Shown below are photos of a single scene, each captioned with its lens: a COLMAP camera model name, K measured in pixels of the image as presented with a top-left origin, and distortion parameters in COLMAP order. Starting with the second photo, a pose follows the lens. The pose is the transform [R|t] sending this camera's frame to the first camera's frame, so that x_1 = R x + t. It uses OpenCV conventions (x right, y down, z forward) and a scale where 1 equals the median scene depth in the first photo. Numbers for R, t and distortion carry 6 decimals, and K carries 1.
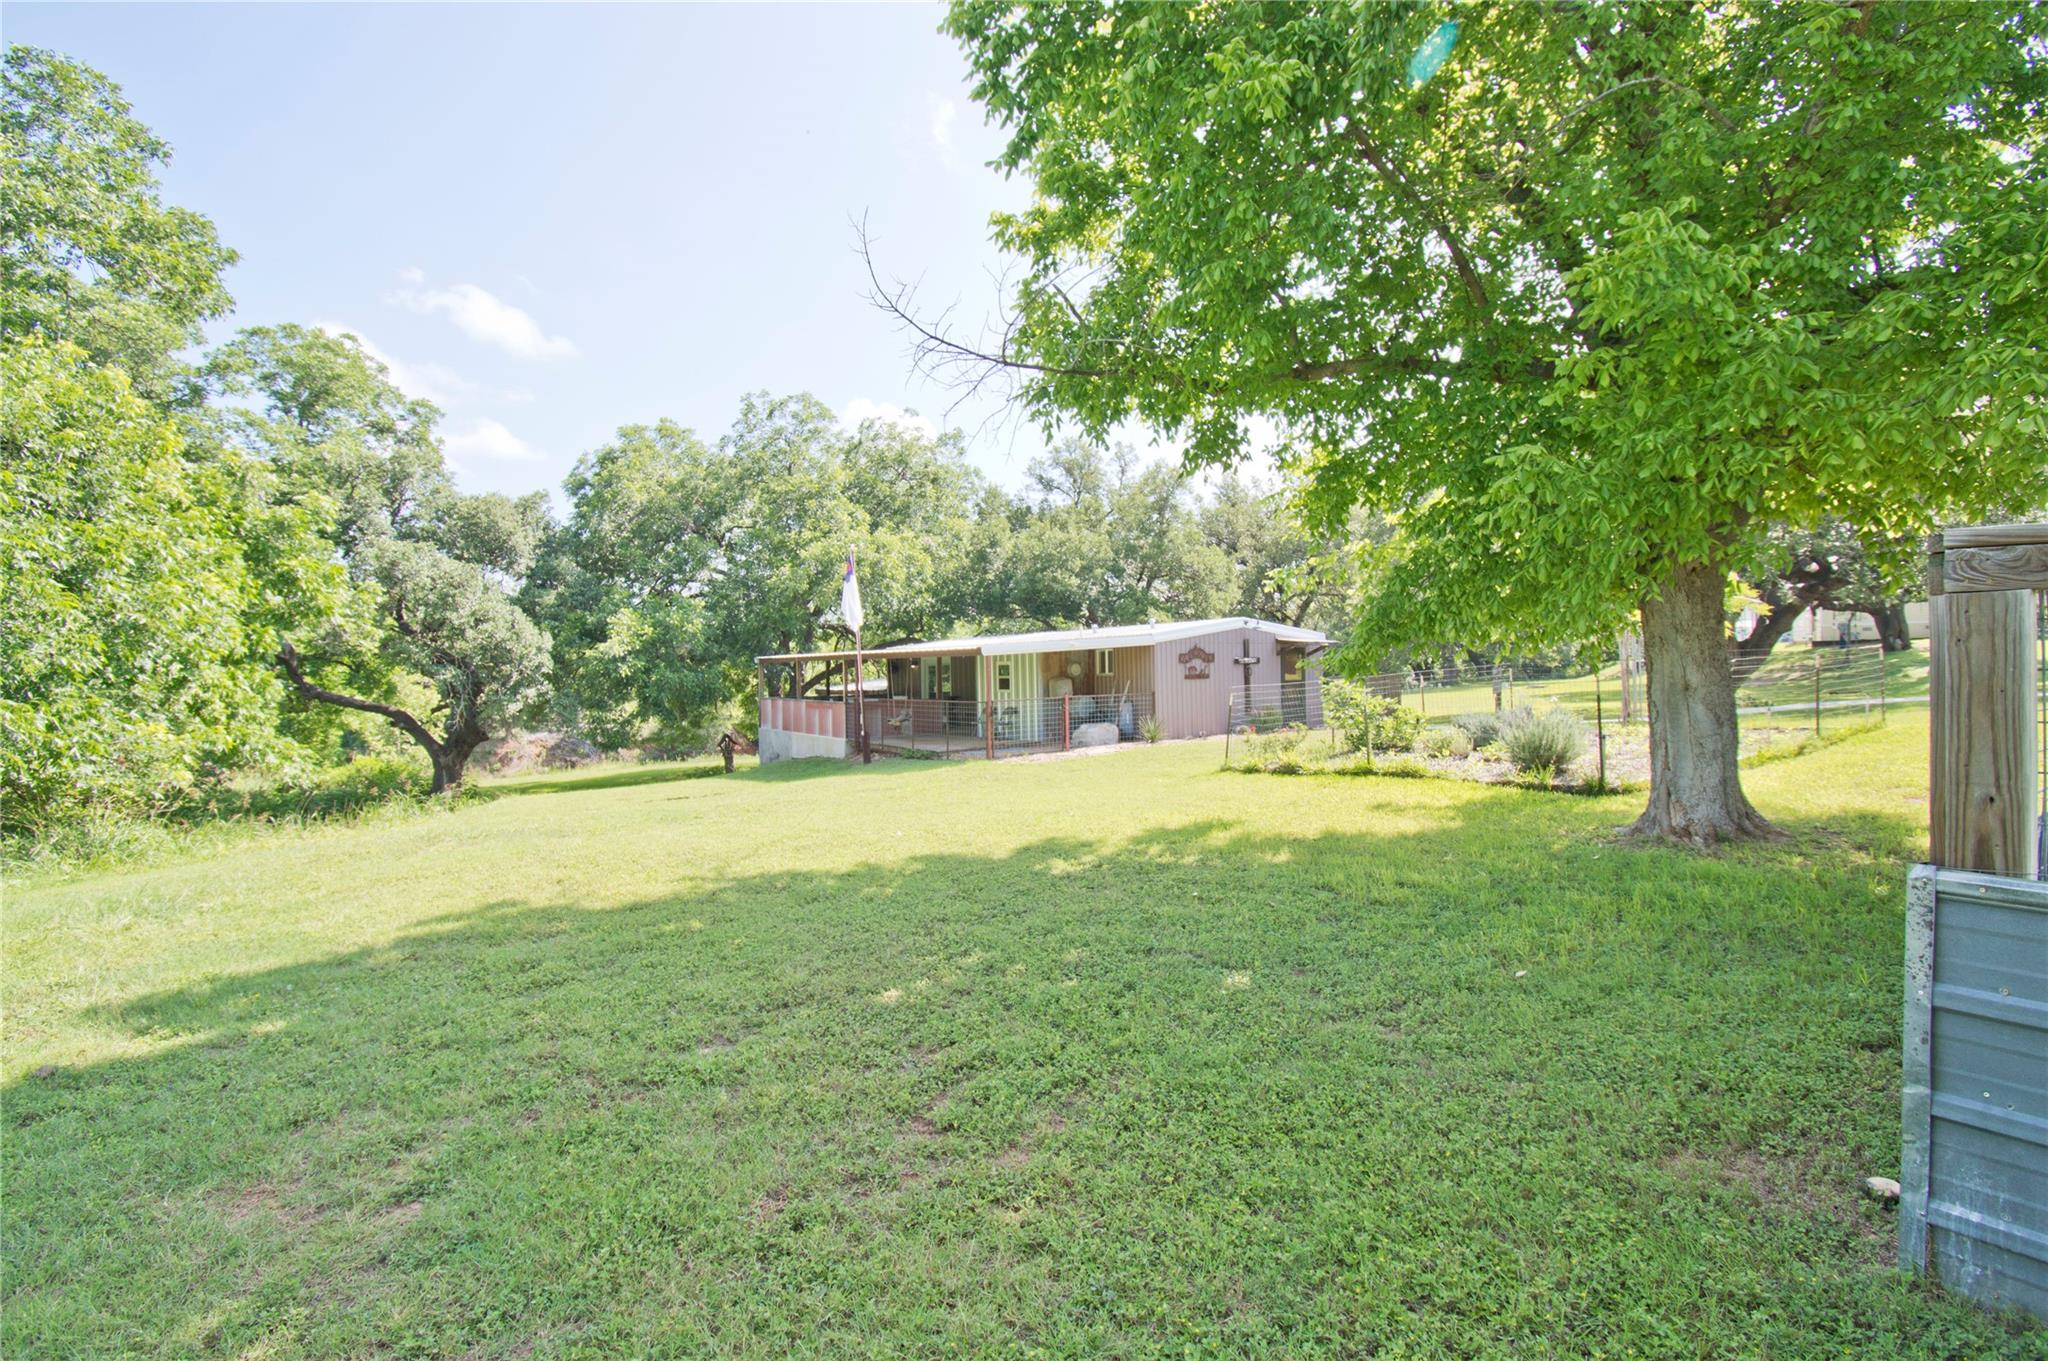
lens RADIAL K [[947.8, 0, 1028.3], [0, 947.8, 670.5], [0, 0, 1]] dist [0.025888, -0.030192]
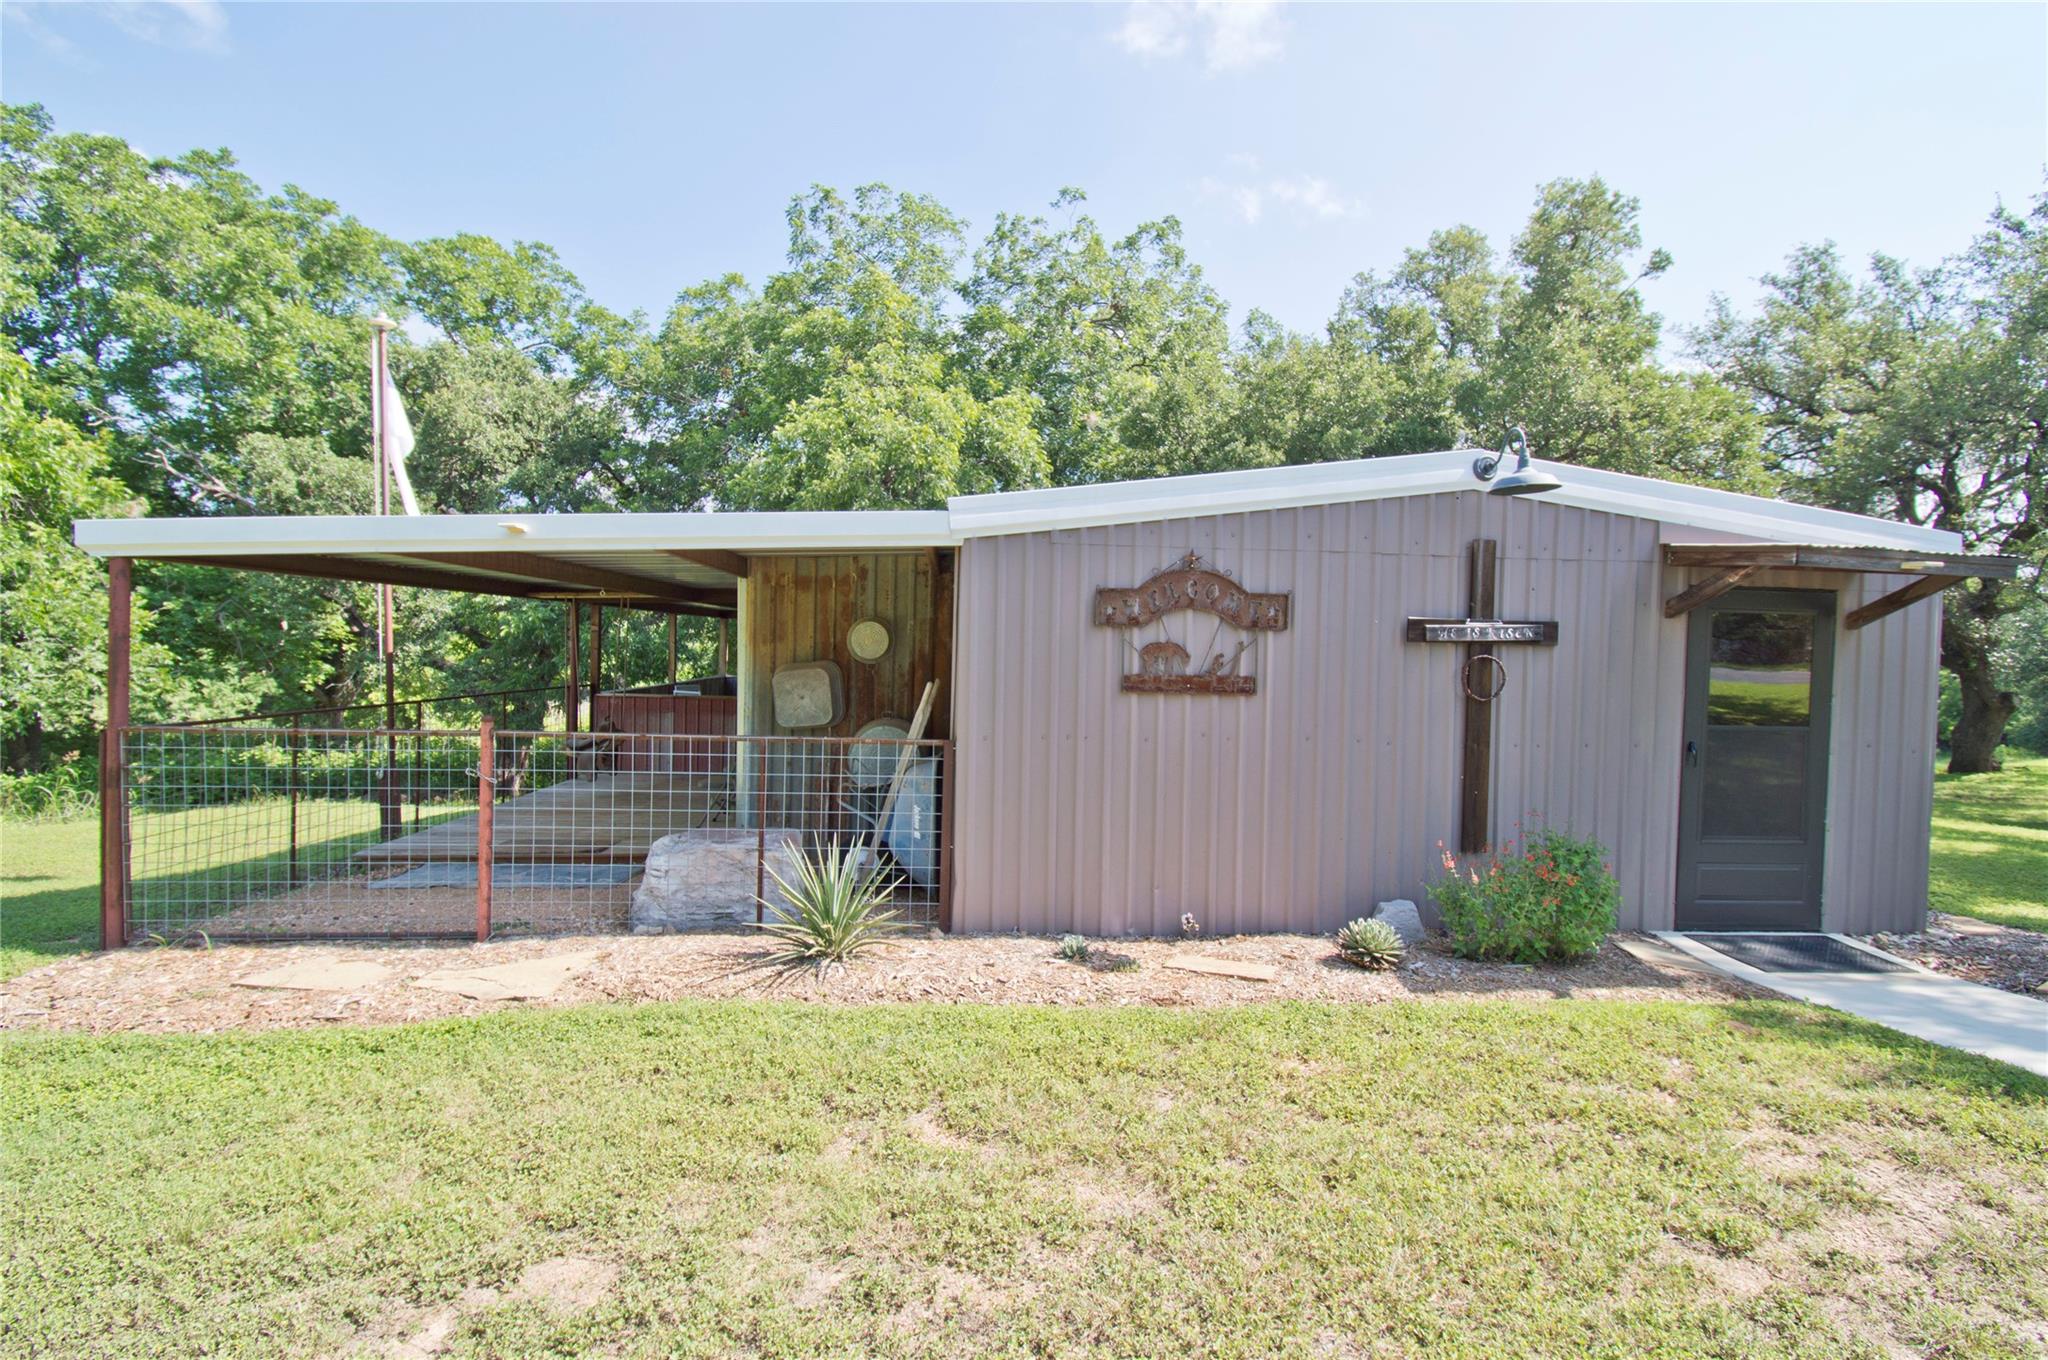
lens RADIAL K [[947.8, 0, 1028.3], [0, 947.8, 670.0], [0, 0, 1]] dist [0.025888, -0.030192]
pose [[0.854191, 0.051996, -0.517353, 0.257671], [-0.039552, 0.998602, 0.035061, -0.004381], [0.518453, -0.009487, 0.855054, 0.745400]]
